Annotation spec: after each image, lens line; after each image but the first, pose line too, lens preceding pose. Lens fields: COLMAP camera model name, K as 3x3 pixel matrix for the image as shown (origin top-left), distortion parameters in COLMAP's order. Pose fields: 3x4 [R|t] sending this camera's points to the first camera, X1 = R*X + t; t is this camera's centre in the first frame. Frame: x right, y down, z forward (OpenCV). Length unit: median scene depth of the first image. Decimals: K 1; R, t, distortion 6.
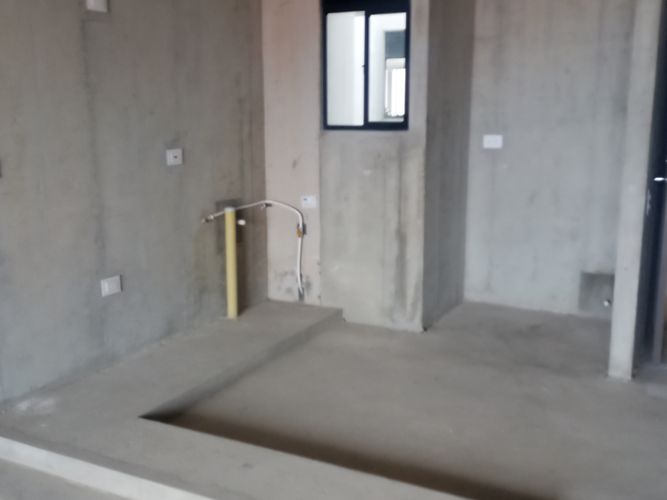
lens RADIAL K [[743.1, 0, 333.5], [0, 743.1, 250.0], [0, 0, 1]] dist [0.169103, -0.219463]
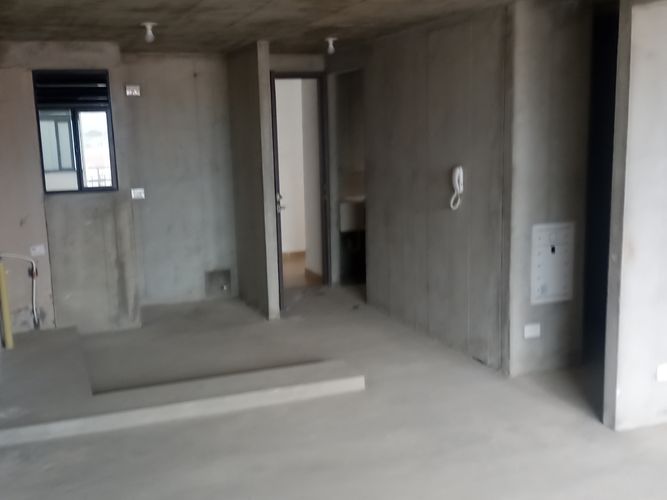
lens RADIAL K [[743.1, 0, 333.5], [0, 743.1, 250.0], [0, 0, 1]] dist [0.169103, -0.219463]
pose [[0.660436, -0.135792, 0.738502, -0.676042], [0.166743, 0.985478, 0.032088, -0.022173], [-0.732134, 0.101948, 0.673488, -0.265946]]
